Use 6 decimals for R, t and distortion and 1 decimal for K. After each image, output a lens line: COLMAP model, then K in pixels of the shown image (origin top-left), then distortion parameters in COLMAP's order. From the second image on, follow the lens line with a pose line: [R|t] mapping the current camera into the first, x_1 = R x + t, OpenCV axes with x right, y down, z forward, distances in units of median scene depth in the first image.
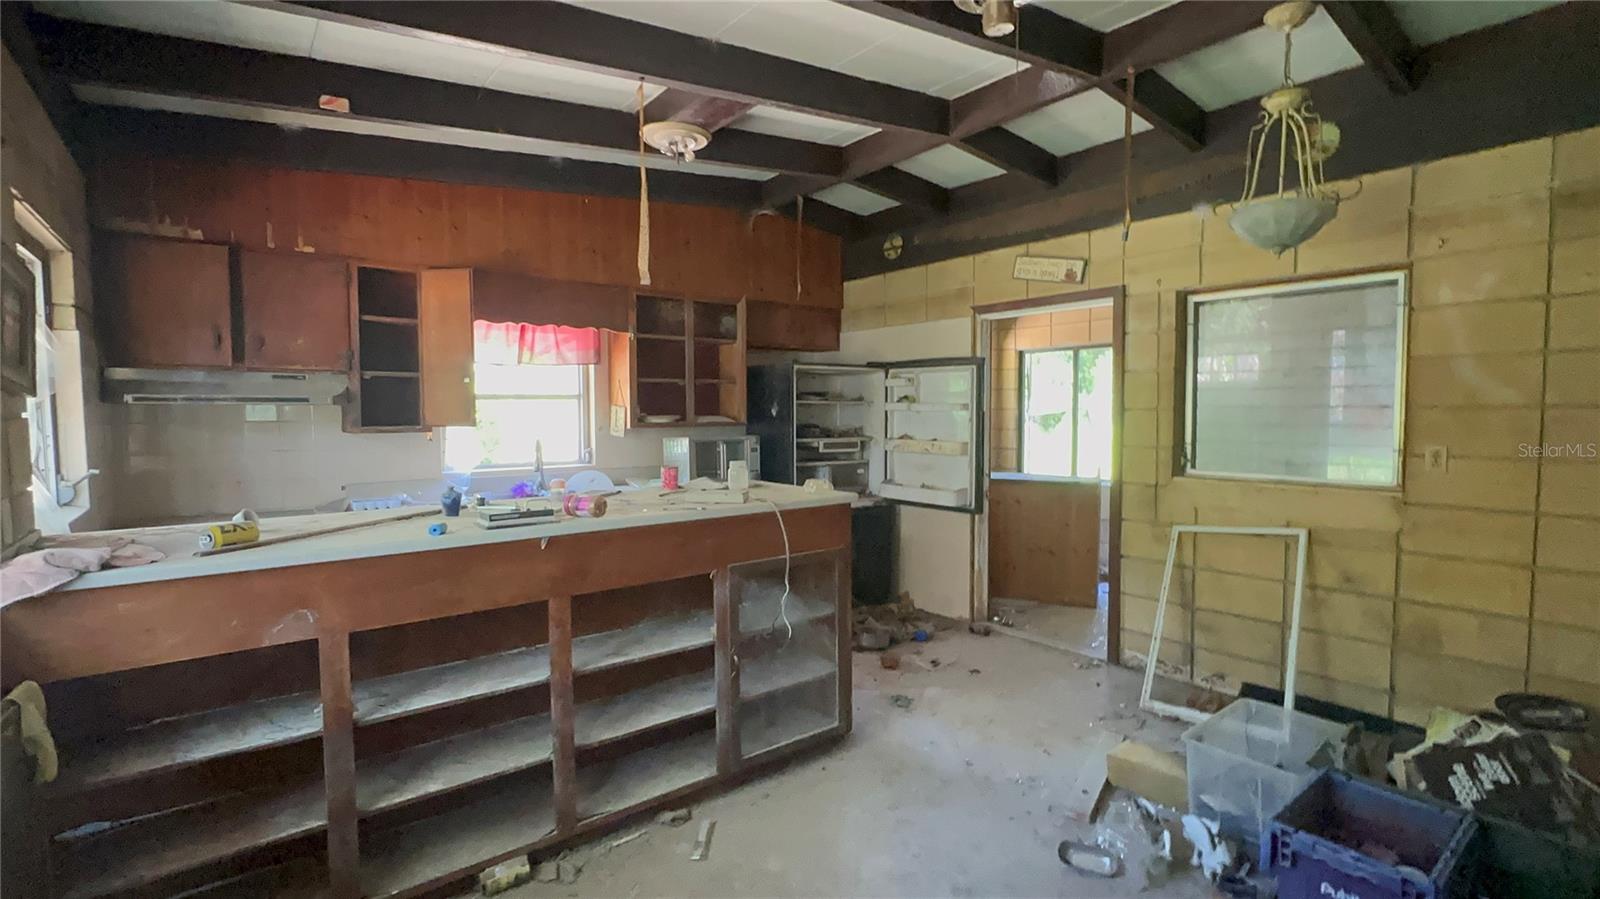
lens RADIAL K [[736.7, 0, 800.0], [0, 736.7, 452.4], [0, 0, 1]] dist [-0.006315, 0.001561]
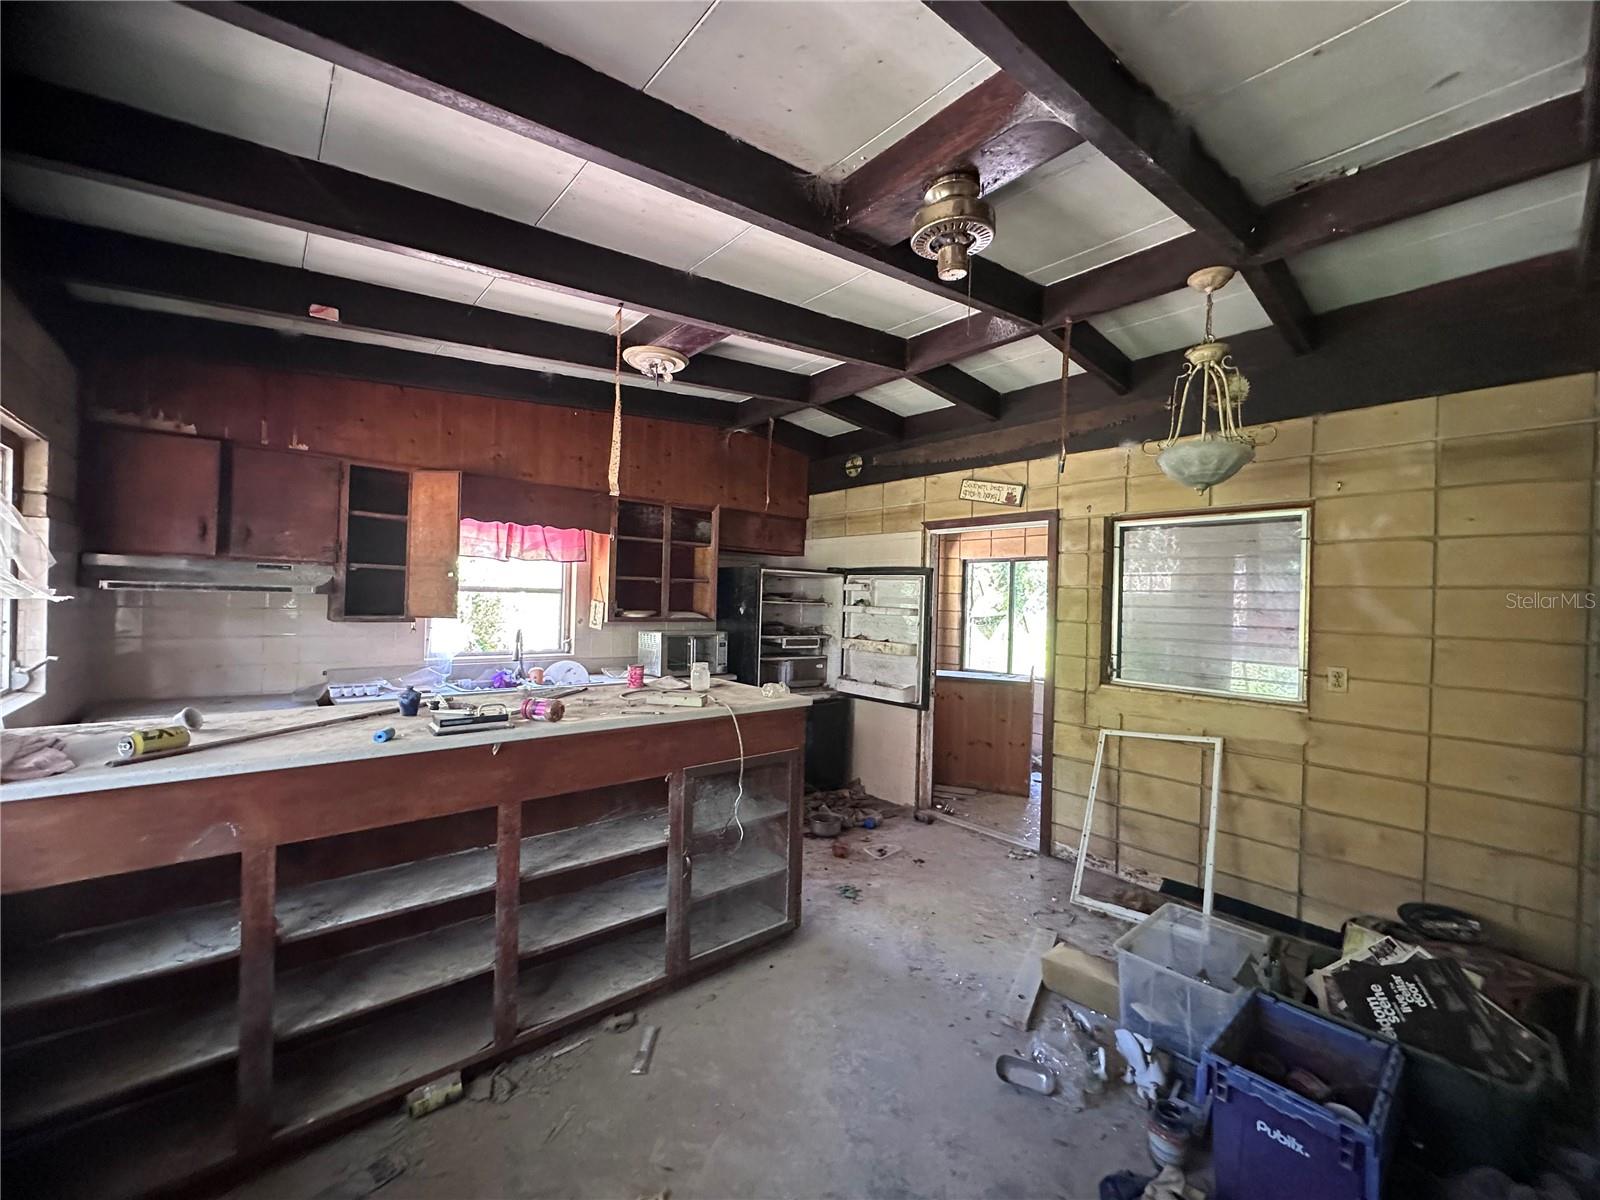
lens RADIAL K [[641.2, 0, 801.4], [0, 641.2, 604.9], [0, 0, 1]] dist [-0.005694, 0.001242]
pose [[0.998513, 0.031268, 0.044666, 0.015206], [-0.029032, 0.998334, -0.049865, -0.026978], [-0.046151, 0.048494, 0.997757, 0.064841]]
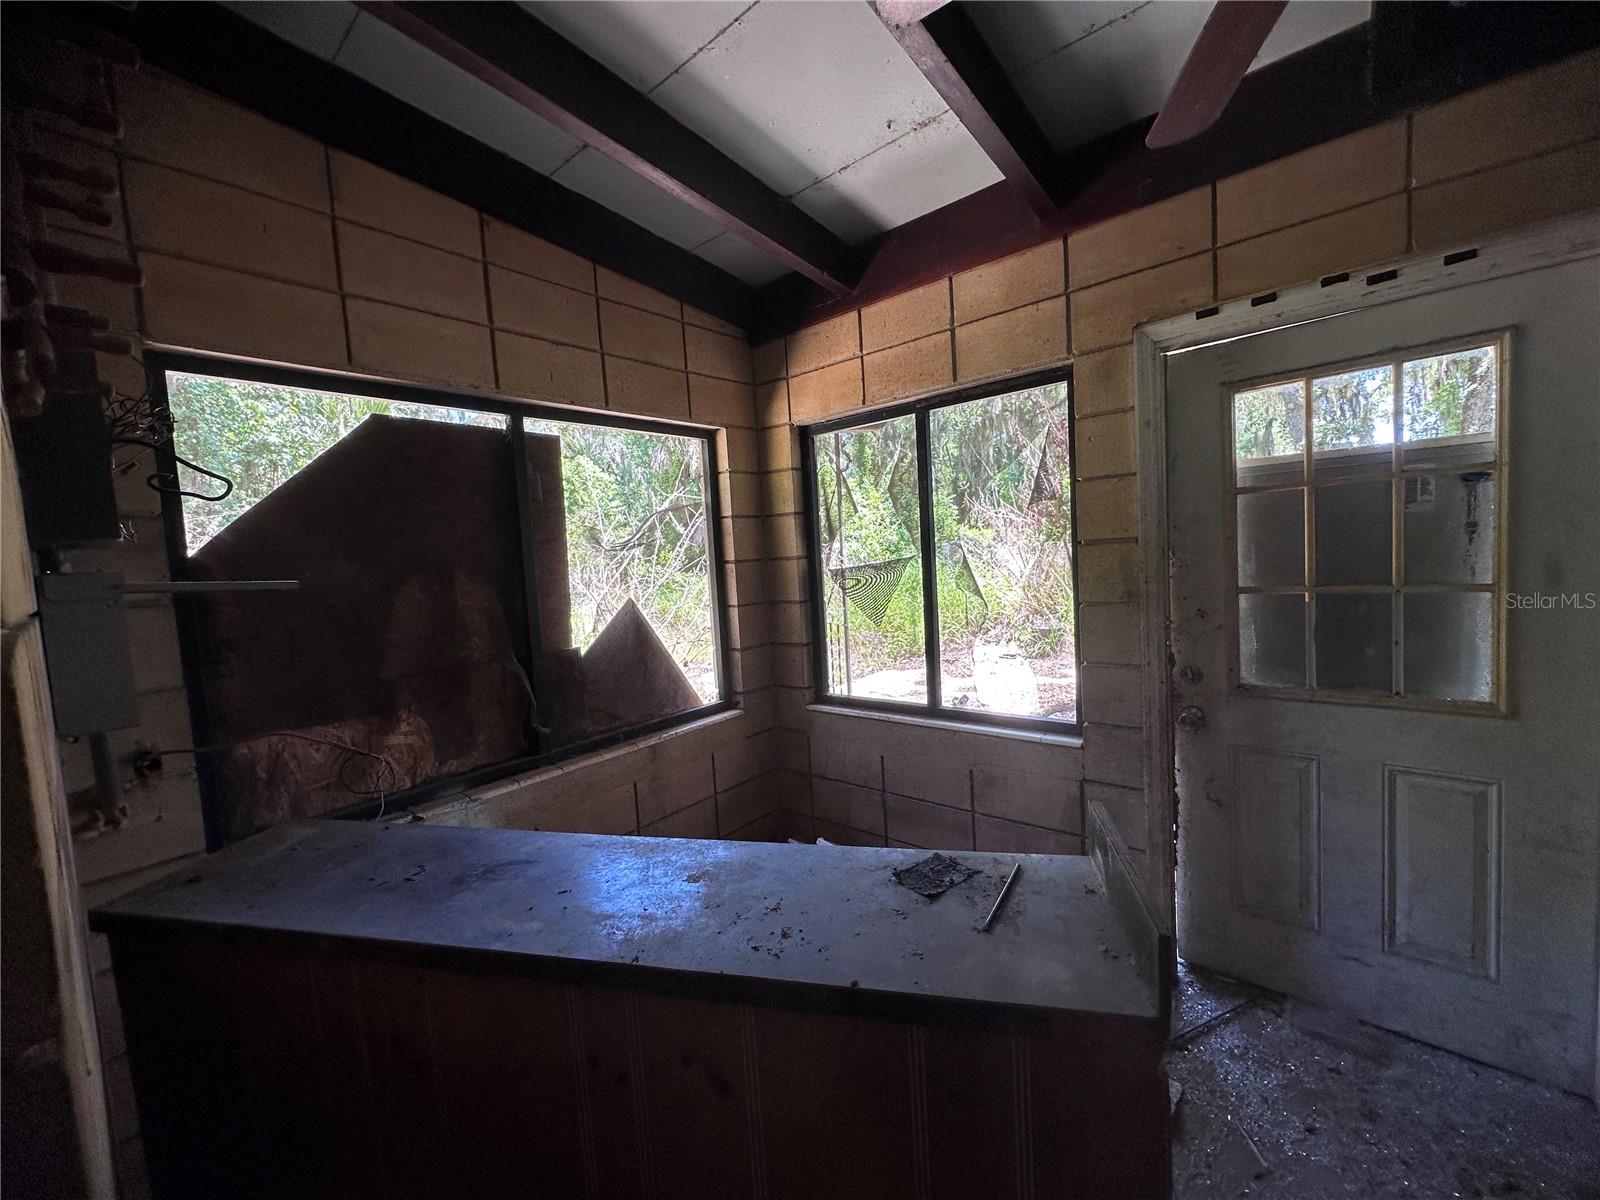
lens RADIAL K [[641.2, 0, 801.3], [0, 641.2, 599.9], [0, 0, 1]] dist [-0.005694, 0.001242]
pose [[0.977746, -0.066831, 0.198862, 0.455046], [0.064583, 0.997754, 0.017777, -0.085539], [-0.199603, -0.004538, 0.979866, 1.309857]]
